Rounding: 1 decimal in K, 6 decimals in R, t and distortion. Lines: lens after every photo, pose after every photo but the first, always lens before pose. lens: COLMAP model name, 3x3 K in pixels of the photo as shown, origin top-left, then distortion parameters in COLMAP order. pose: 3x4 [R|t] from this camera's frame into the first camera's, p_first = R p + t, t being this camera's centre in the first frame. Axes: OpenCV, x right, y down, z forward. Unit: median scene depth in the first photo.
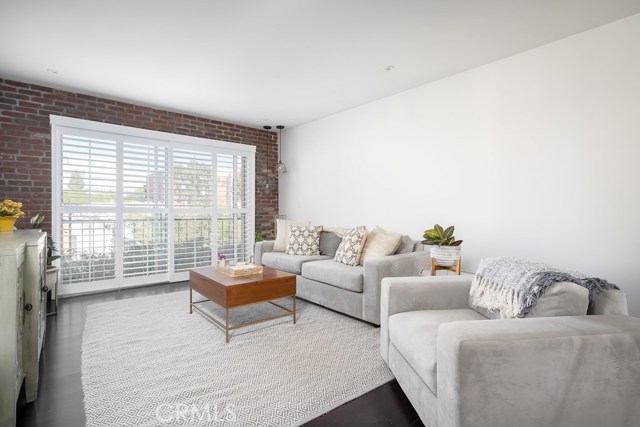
lens RADIAL K [[315.0, 0, 321.6], [0, 315.0, 212.3], [0, 0, 1]] dist [0.002127, 0.000178]
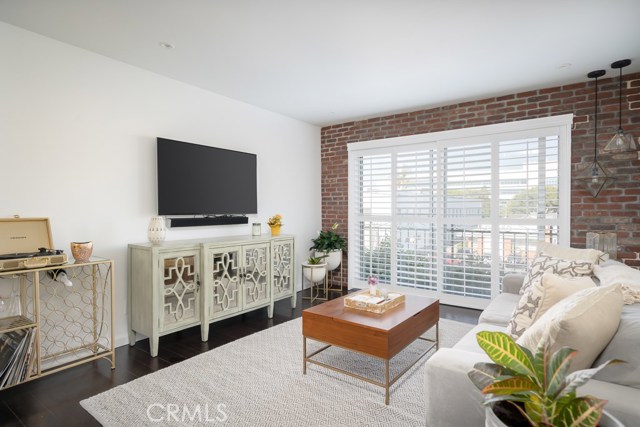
lens RADIAL K [[347.3, 0, 316.1], [0, 347.3, 212.2], [0, 0, 1]] dist [0.008541, 0.001456]
pose [[0.232129, 0.002595, -0.972682, 0.424700], [-0.001461, 0.999996, 0.002319, -0.033852], [0.972684, 0.000883, 0.232132, 0.501749]]
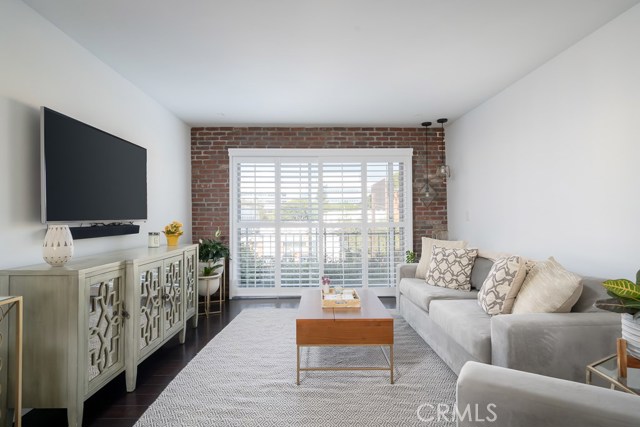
lens RADIAL K [[329.7, 0, 318.3], [0, 329.7, 213.1], [0, 0, 1]] dist [0.003852, 0.002562]
pose [[0.774916, -0.017608, -0.631819, 0.202980], [0.006325, 0.999778, -0.020105, -0.026058], [0.632032, 0.011584, 0.774856, 0.203088]]
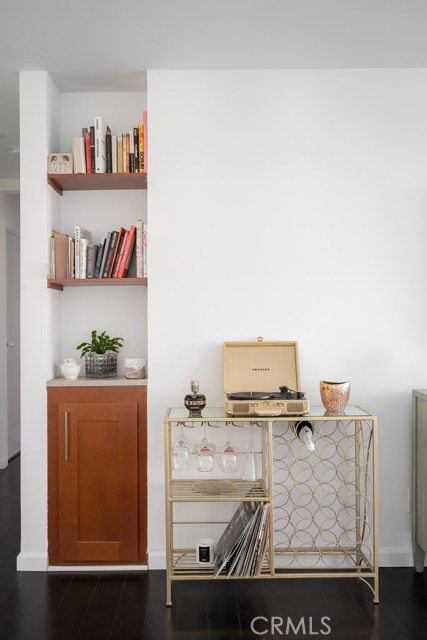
lens RADIAL K [[628.8, 0, 213.8], [0, 628.8, 322.5], [0, 0, 1]] dist [-0.004974, 0.000000]
pose [[-0.663862, 0.006589, -0.747826, 0.338613], [0.005479, 0.999977, 0.003947, -0.046645], [0.747835, -0.001477, -0.663883, 0.595896]]
